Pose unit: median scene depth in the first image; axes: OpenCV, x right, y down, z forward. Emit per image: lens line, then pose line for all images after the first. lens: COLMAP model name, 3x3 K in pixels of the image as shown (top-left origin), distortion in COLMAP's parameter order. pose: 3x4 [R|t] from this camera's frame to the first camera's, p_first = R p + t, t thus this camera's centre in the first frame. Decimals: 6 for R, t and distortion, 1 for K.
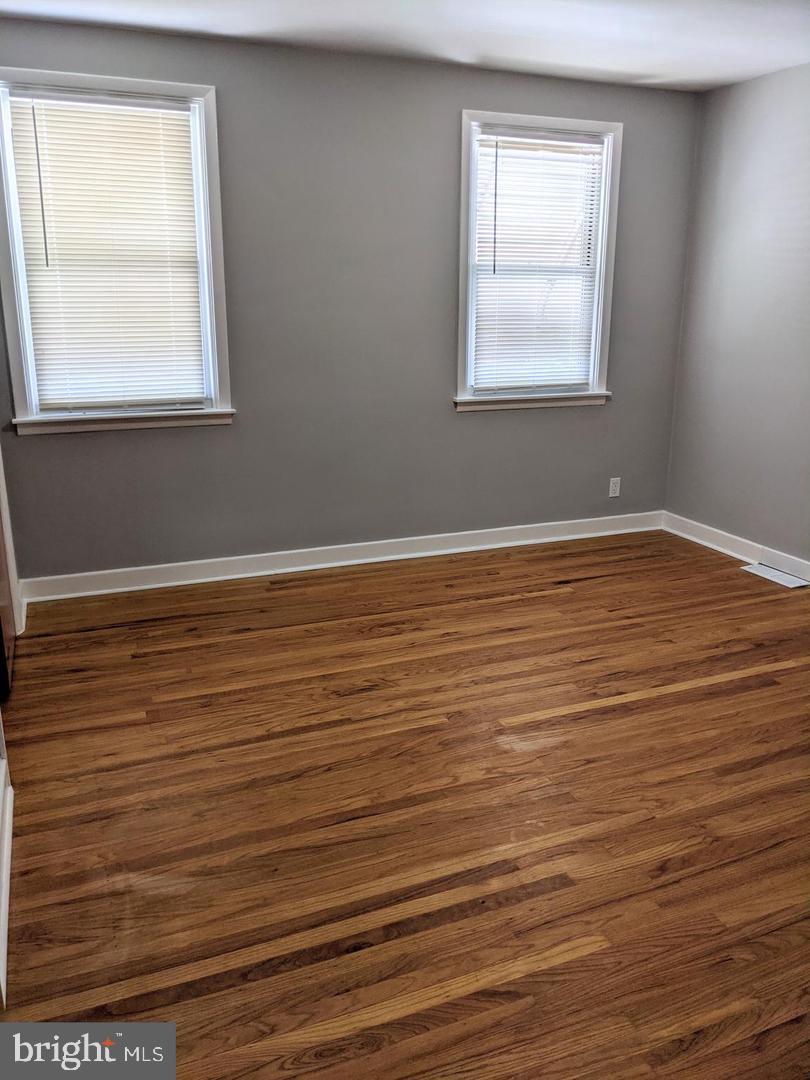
lens RADIAL K [[851.9, 0, 410.4], [0, 851.9, 534.1], [0, 0, 1]] dist [0.045738, -0.075837]
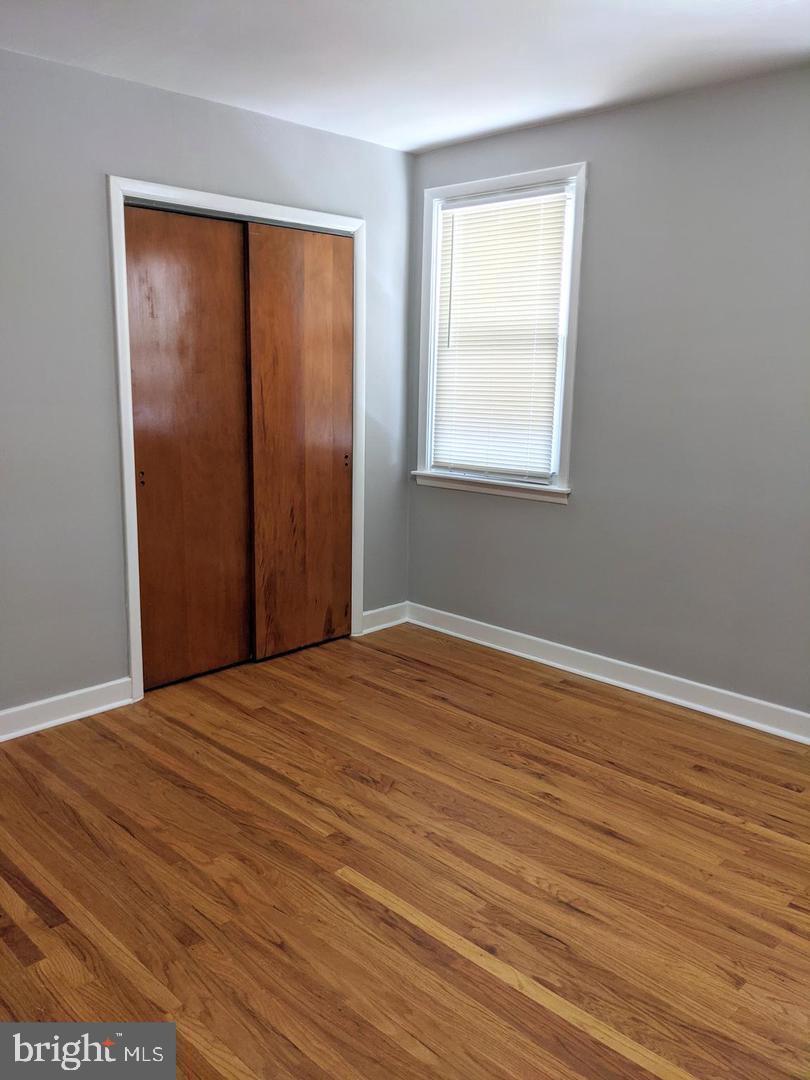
lens RADIAL K [[851.9, 0, 404.2], [0, 851.9, 533.8], [0, 0, 1]] dist [0.045738, -0.075837]
pose [[0.390186, 0.176735, -0.903615, 0.675796], [-0.262266, 0.962083, 0.074923, -0.140692], [0.882593, 0.207754, 0.421743, 0.517954]]
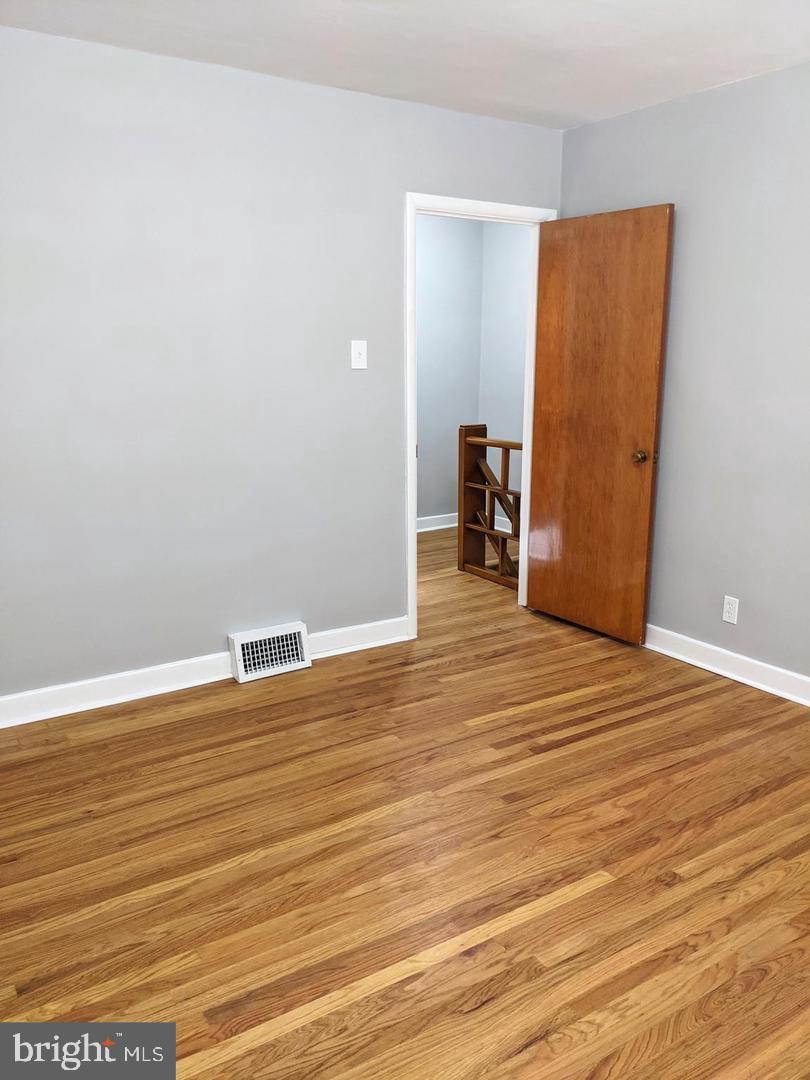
lens RADIAL K [[851.9, 0, 395.8], [0, 851.9, 541.3], [0, 0, 1]] dist [0.045738, -0.075837]
pose [[-0.982690, 0.035990, -0.181726, 0.359315], [-0.055791, 0.877915, 0.475555, -0.349331], [0.176655, 0.477462, -0.860711, 1.232603]]
